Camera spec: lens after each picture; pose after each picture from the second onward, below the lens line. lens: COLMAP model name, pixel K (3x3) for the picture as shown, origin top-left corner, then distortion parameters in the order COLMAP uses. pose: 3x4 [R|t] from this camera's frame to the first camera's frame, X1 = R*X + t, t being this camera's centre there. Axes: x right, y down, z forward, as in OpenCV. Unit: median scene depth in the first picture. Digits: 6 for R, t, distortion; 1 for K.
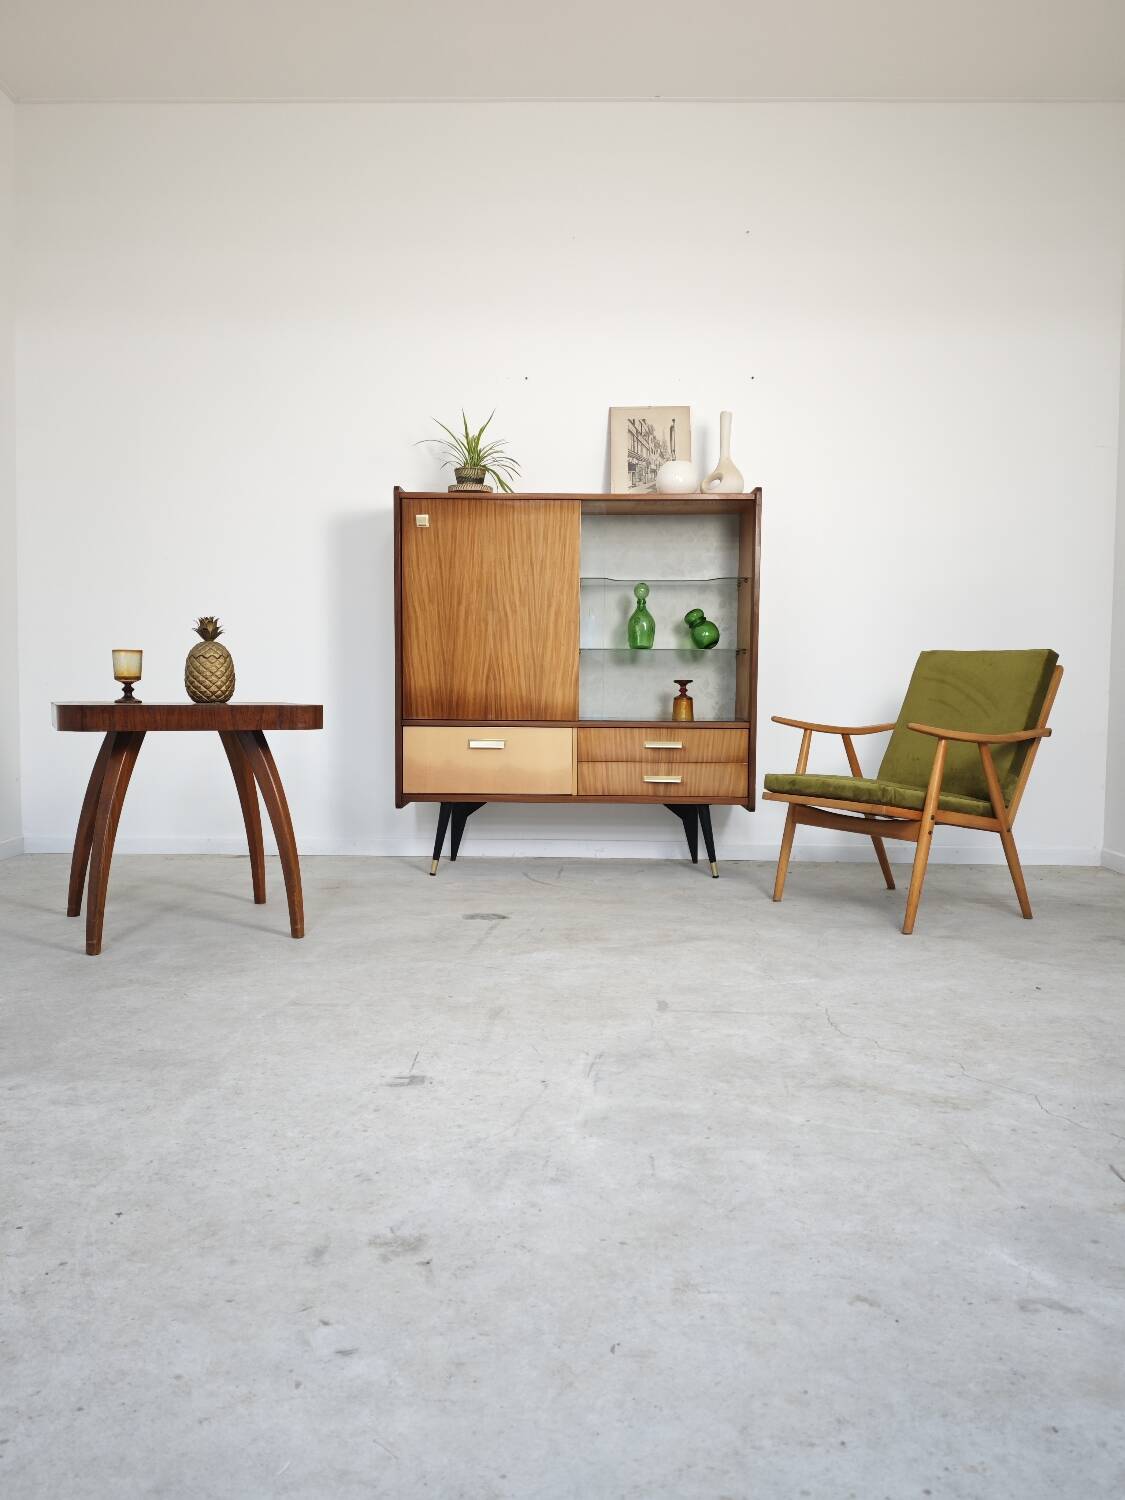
lens RADIAL K [[1178.0, 0, 553.5], [0, 1178.0, 750.5], [0, 0, 1]] dist [0.183243, -0.607430]
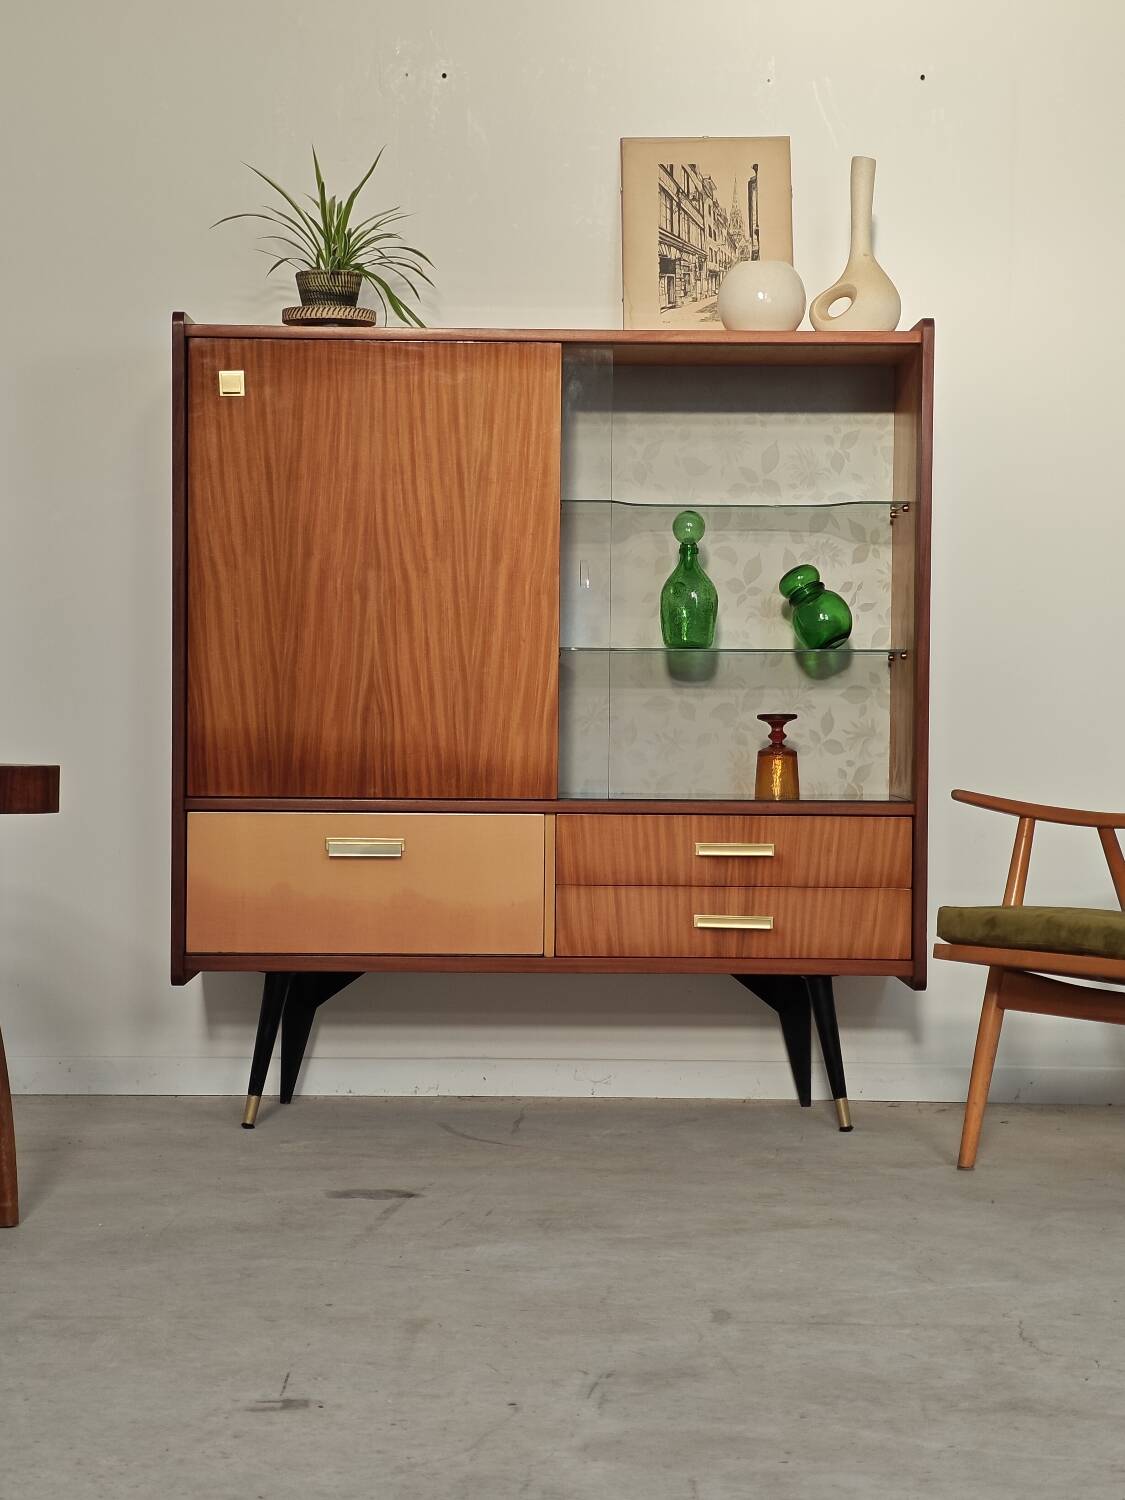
lens RADIAL K [[3245.2, 0, 560.5], [0, 3245.2, 757.0], [0, 0, 1]] dist [0.236515, -0.268175]
pose [[0.999571, 0.000221, 0.029283, -0.016020], [0.001059, 0.999044, -0.043697, 0.015073], [-0.029265, 0.043710, 0.998616, -0.313050]]
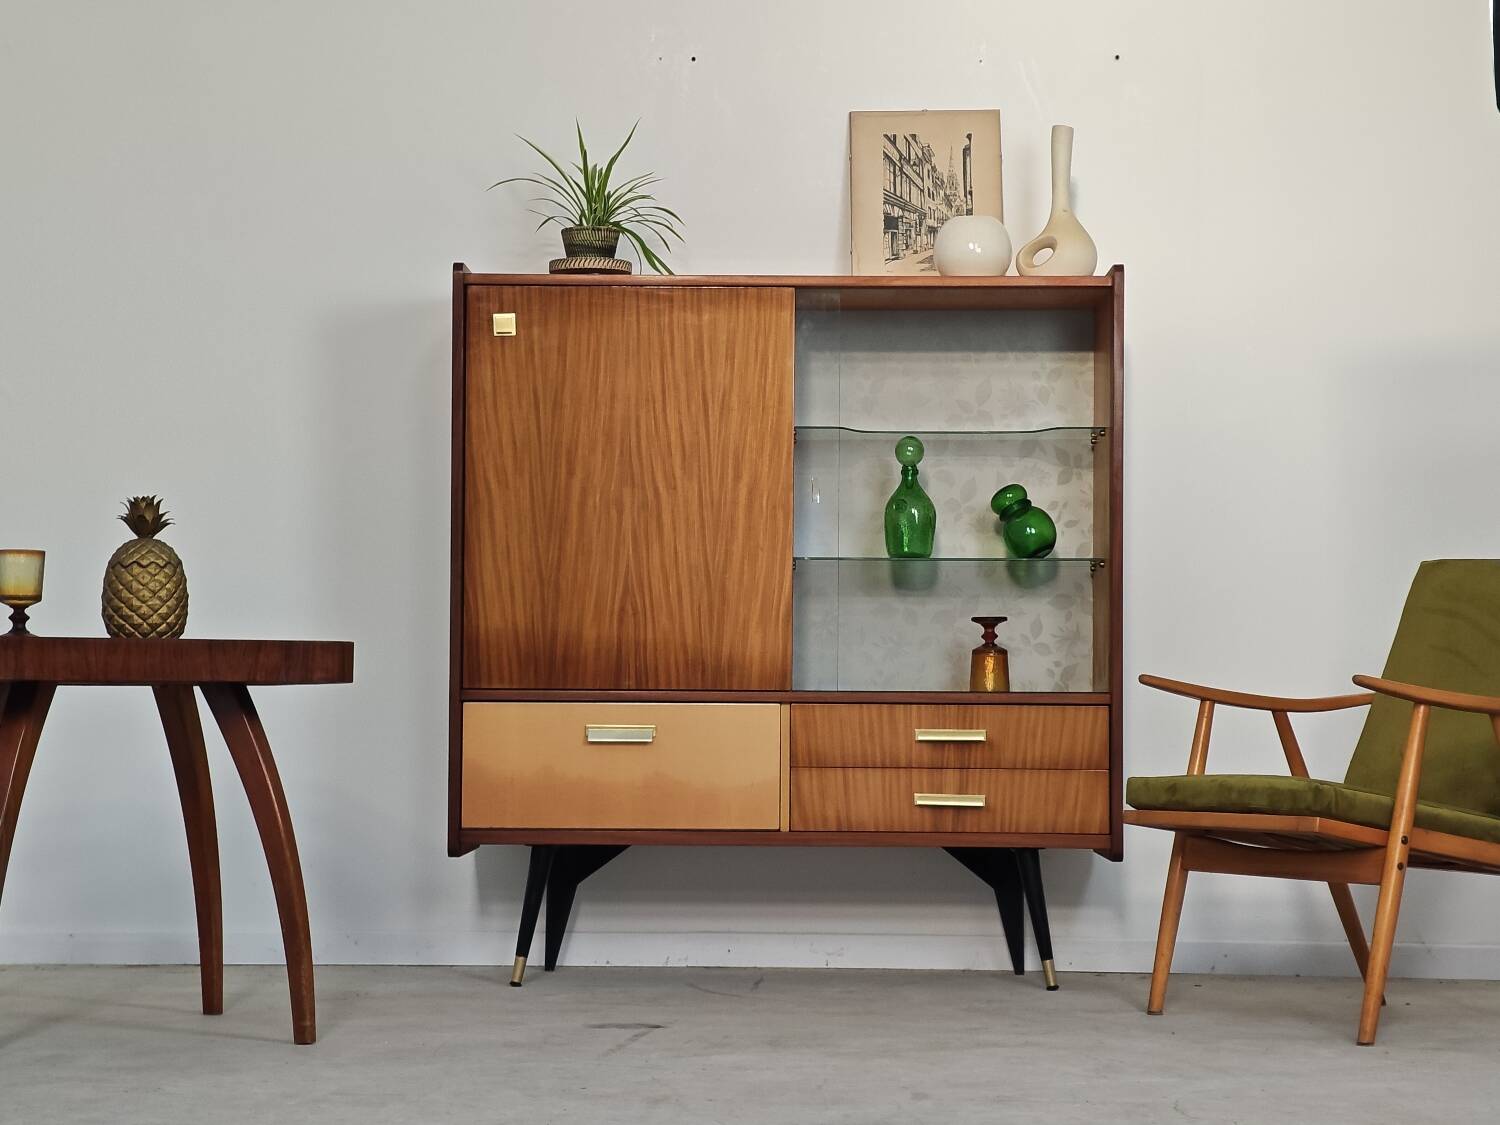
lens RADIAL K [[3245.2, 0, 750.0], [0, 3245.2, 562.5], [0, 0, 1]] dist [0.236515, -0.268175]
pose [[0.999995, -0.000907, 0.003137, -0.002313], [0.001225, 0.994681, -0.102994, 0.068976], [-0.003027, 0.102997, 0.994677, -0.473709]]
